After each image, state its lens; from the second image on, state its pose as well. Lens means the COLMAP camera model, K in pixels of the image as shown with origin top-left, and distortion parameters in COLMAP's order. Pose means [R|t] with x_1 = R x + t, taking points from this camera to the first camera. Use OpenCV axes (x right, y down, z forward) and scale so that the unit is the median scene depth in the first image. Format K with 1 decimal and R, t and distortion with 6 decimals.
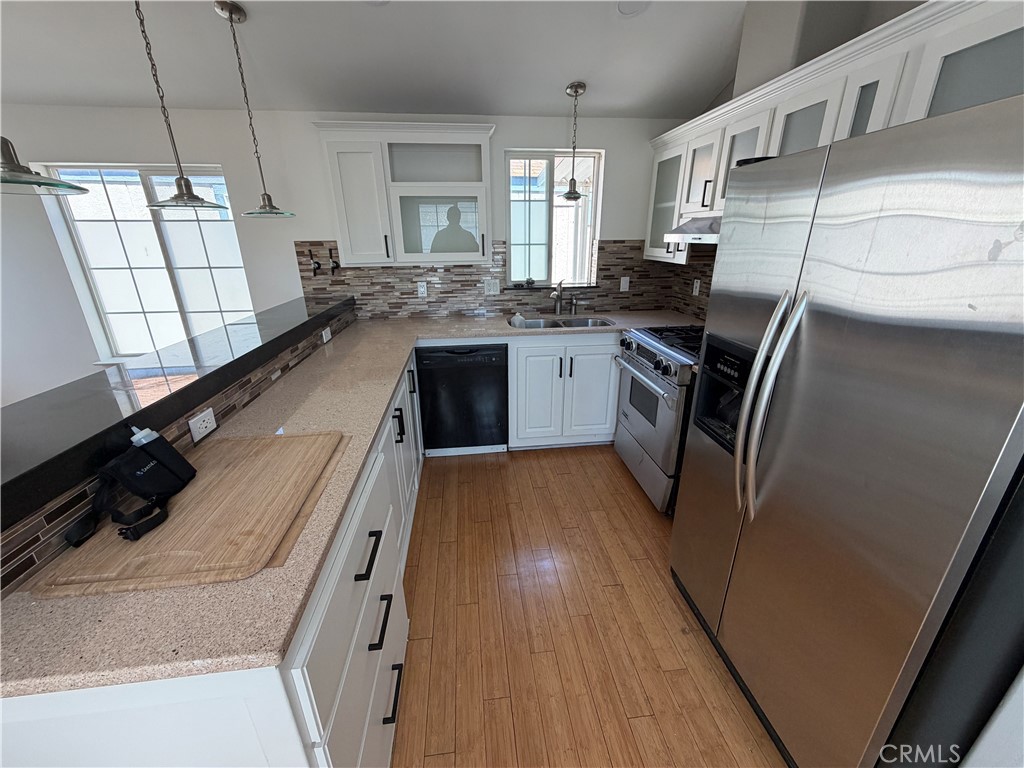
lens RADIAL K [[407.9, 0, 509.6], [0, 407.9, 386.7], [0, 0, 1]] dist [0.000347, 0.000530]
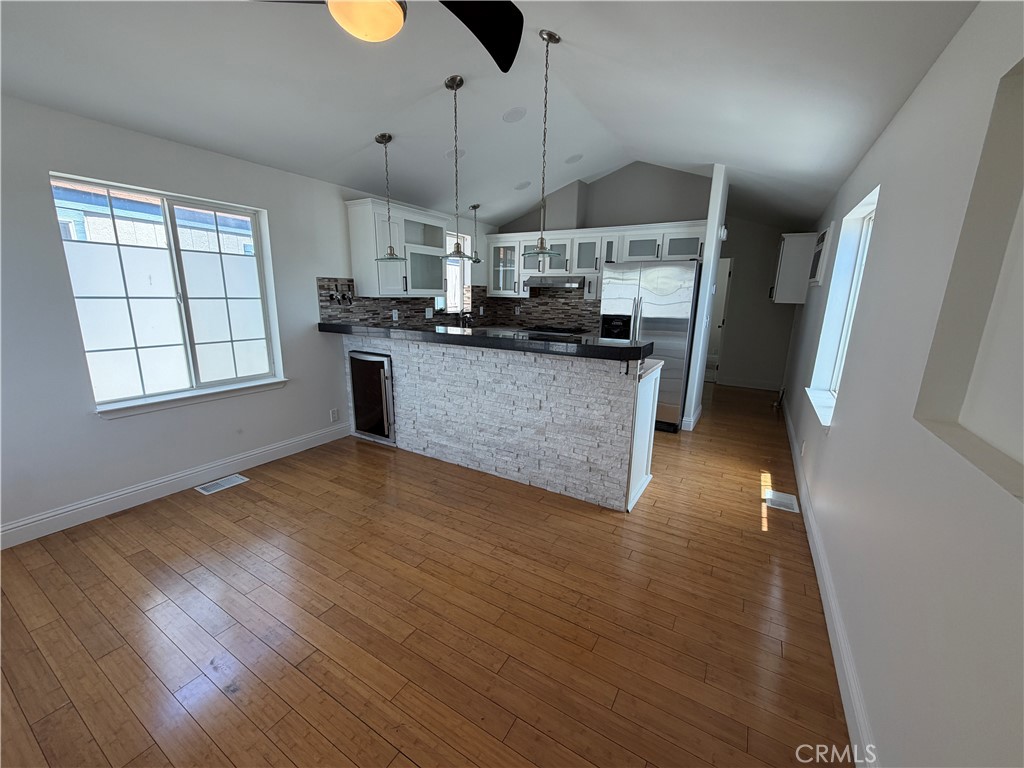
lens RADIAL K [[407.9, 0, 509.6], [0, 407.9, 386.7], [0, 0, 1]] dist [0.000347, 0.000530]
pose [[0.611388, -0.157764, 0.775445, -1.167026], [0.251529, 0.967849, -0.001406, 0.104328], [-0.750291, 0.195907, 0.631414, -0.131934]]
